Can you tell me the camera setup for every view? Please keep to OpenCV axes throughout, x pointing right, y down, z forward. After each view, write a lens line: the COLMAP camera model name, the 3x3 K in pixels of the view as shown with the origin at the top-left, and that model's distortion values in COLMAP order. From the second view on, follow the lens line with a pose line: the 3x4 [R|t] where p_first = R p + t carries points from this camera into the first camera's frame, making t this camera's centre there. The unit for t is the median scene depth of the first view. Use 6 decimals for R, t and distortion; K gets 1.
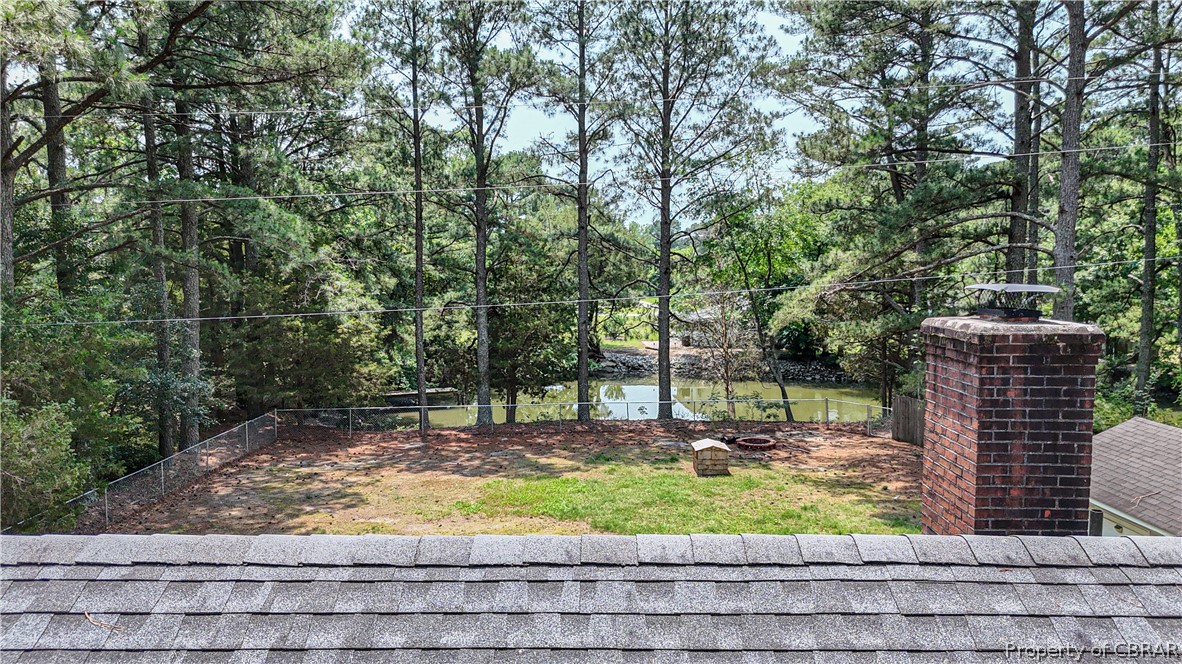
lens RADIAL K [[869.9, 0, 589.4], [0, 869.9, 329.4], [0, 0, 1]] dist [0.077276, -0.088972]
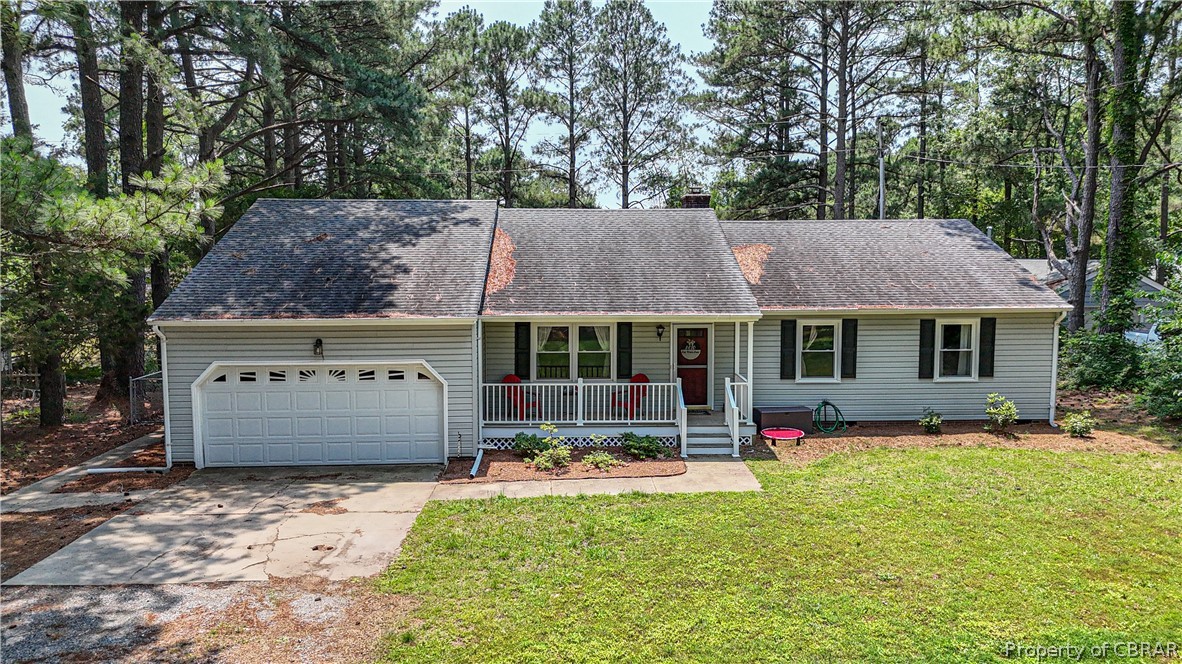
lens RADIAL K [[869.9, 0, 589.4], [0, 869.9, 329.4], [0, 0, 1]] dist [0.077276, -0.088972]
pose [[0.999000, -0.004439, 0.044500, -0.047421], [0.003972, 0.999936, 0.010559, 0.102016], [-0.044544, -0.010372, 0.998954, -0.562296]]
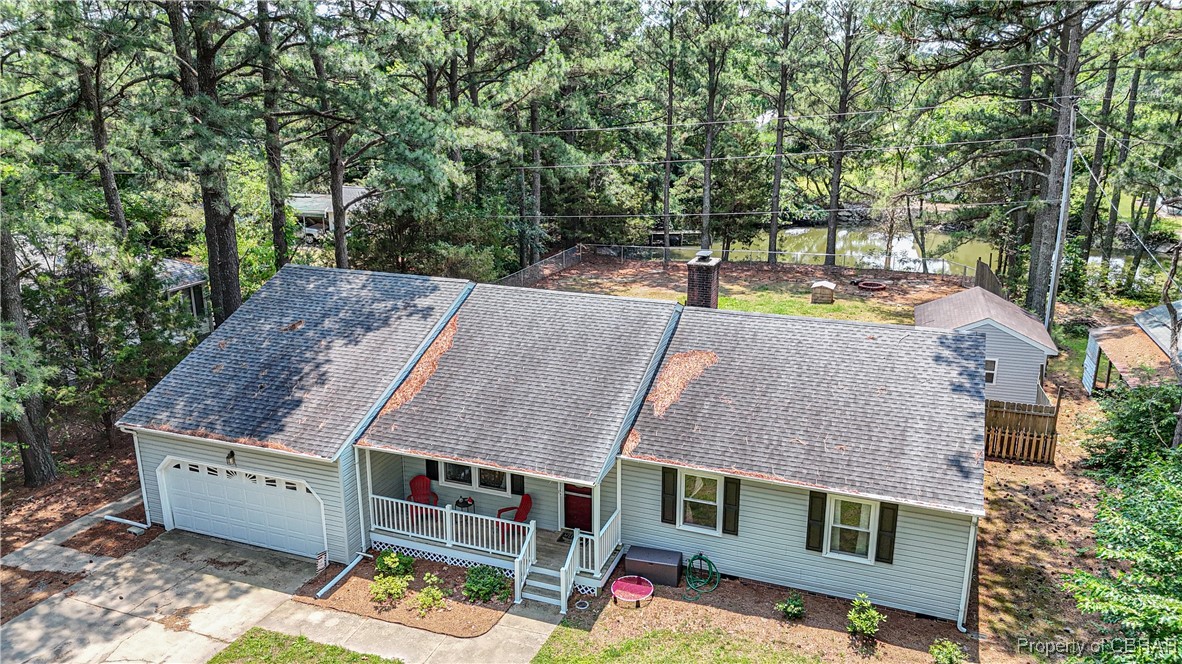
lens RADIAL K [[869.9, 0, 589.4], [0, 869.9, 329.4], [0, 0, 1]] dist [0.077276, -0.088972]
pose [[0.933243, 0.097026, -0.345894, 0.230292], [-0.024631, 0.977853, 0.207840, -0.087331], [0.358400, -0.185445, 0.914964, -0.506069]]
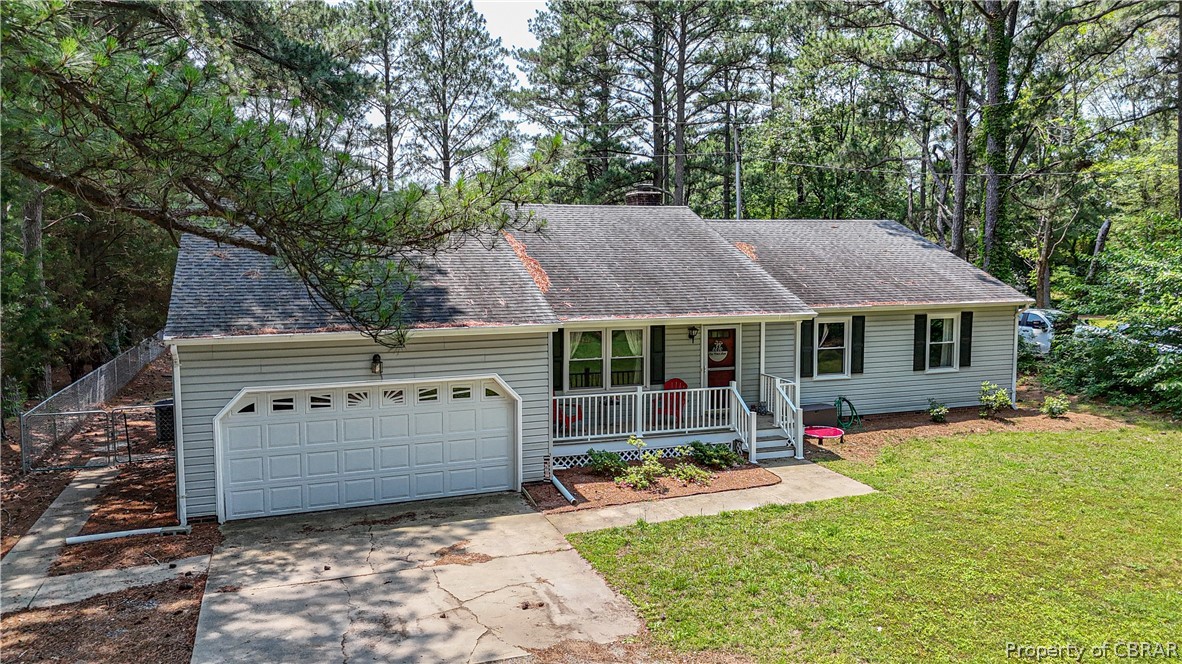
lens RADIAL K [[869.9, 0, 589.4], [0, 869.9, 329.4], [0, 0, 1]] dist [0.077276, -0.088972]
pose [[0.935542, -0.032142, 0.351751, -0.219631], [0.028292, 0.999470, 0.016082, 0.096675], [-0.352081, -0.005093, 0.935956, -0.487791]]
